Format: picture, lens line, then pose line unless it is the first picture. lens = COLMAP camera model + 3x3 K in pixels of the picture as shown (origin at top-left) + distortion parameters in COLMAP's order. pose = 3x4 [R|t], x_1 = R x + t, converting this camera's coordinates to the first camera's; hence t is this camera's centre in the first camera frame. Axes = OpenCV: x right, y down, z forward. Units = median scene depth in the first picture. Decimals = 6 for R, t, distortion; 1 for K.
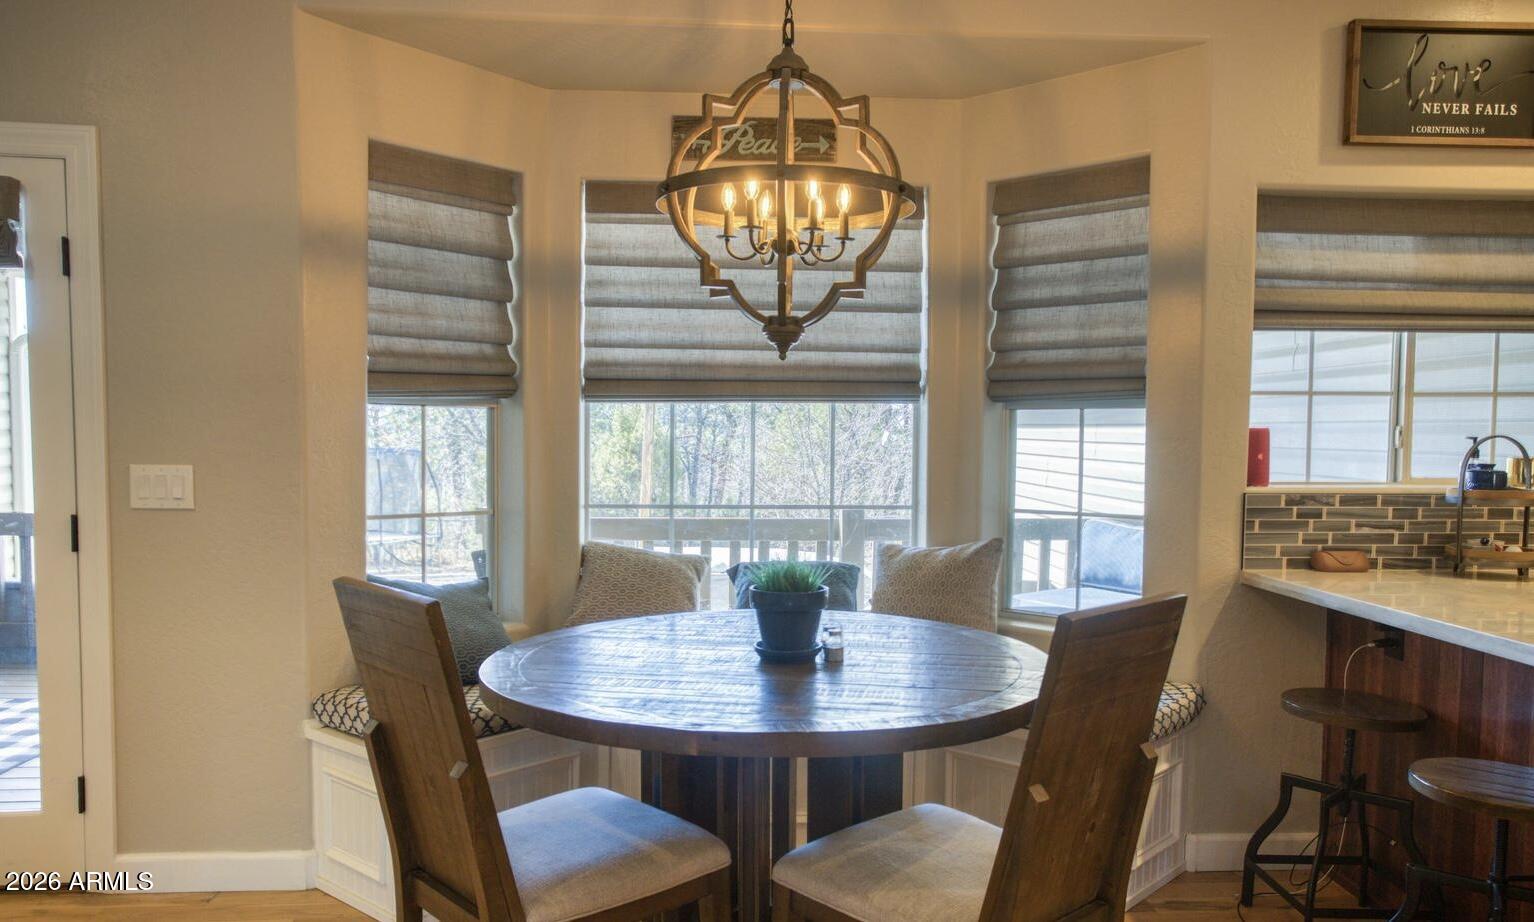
lens RADIAL K [[1142.4, 0, 741.4], [0, 1142.4, 502.5], [0, 0, 1]] dist [-0.003909, 0.018846]
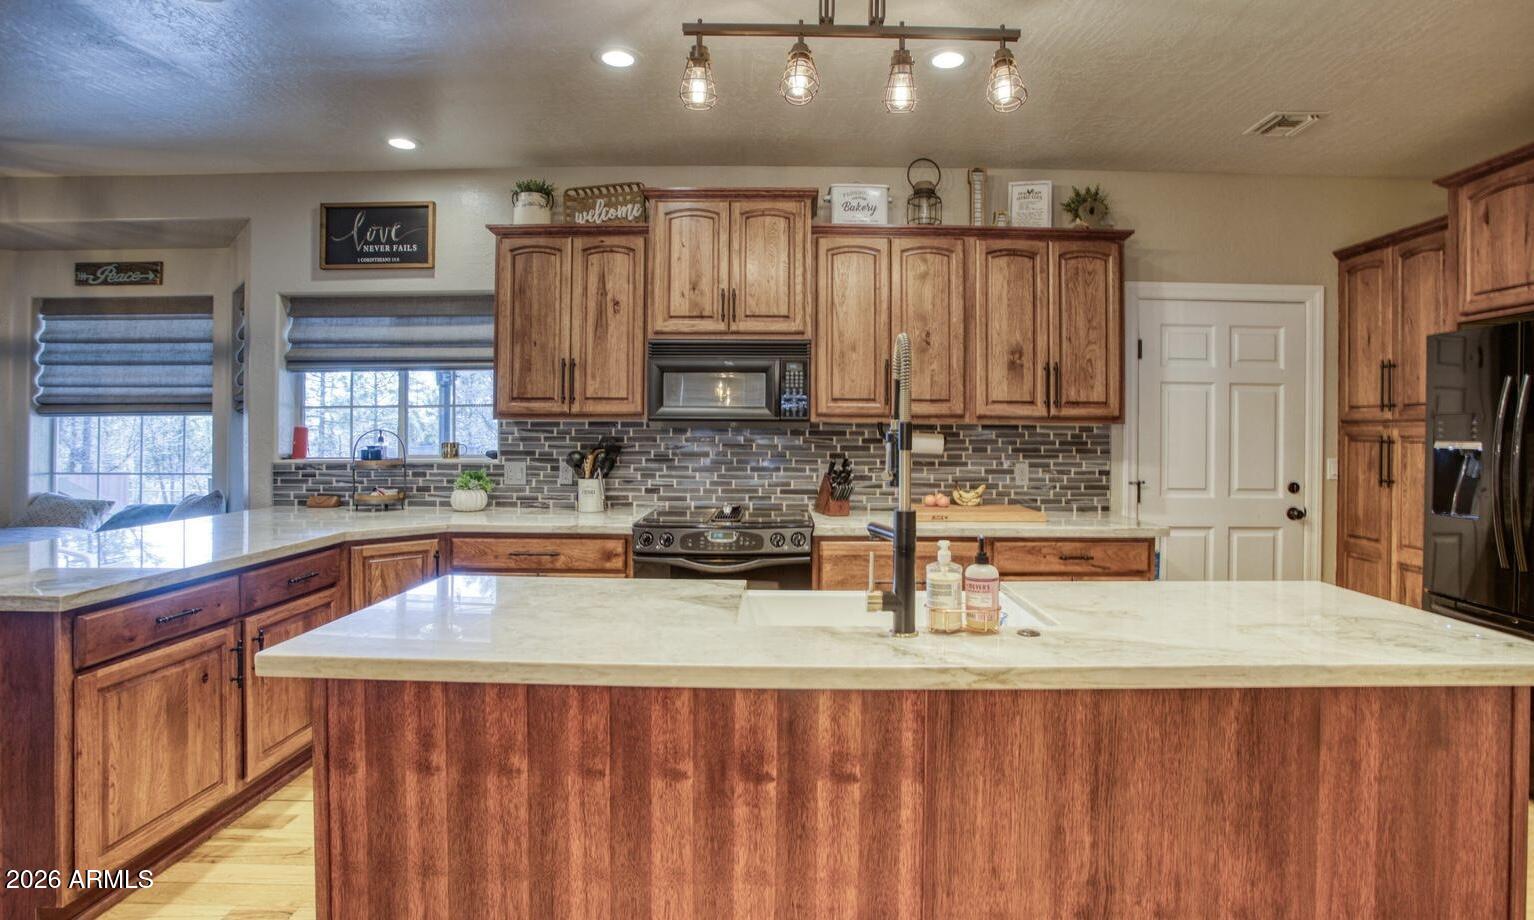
lens RADIAL K [[779.9, 0, 766.4], [0, 779.9, 445.8], [0, 0, 1]] dist [-0.045334, 0.003349]
pose [[0.997540, -0.005505, -0.069878, 1.280932], [0.001584, 0.998428, -0.056035, 0.032993], [0.070076, 0.055786, 0.995981, -0.136577]]
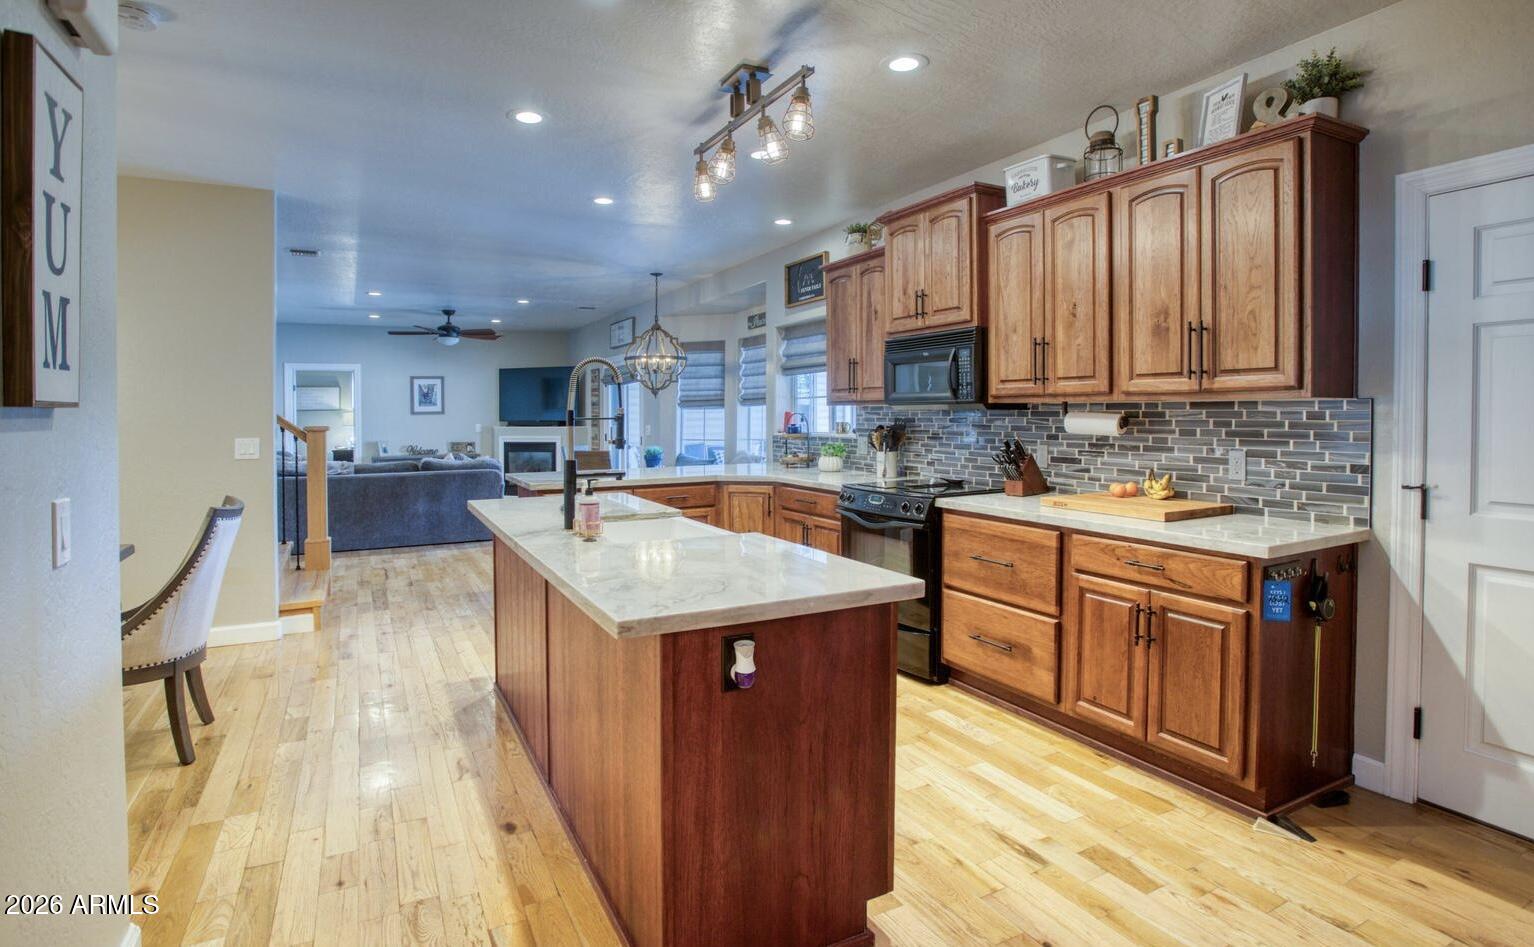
lens RADIAL K [[784.8, 0, 772.4], [0, 784.8, 430.5], [0, 0, 1]] dist [-0.010542, 0.001116]
pose [[0.414851, 0.006031, -0.909870, 2.186966], [-0.052042, 0.998498, -0.017110, 0.014132], [0.908400, 0.054449, 0.414541, 0.193197]]
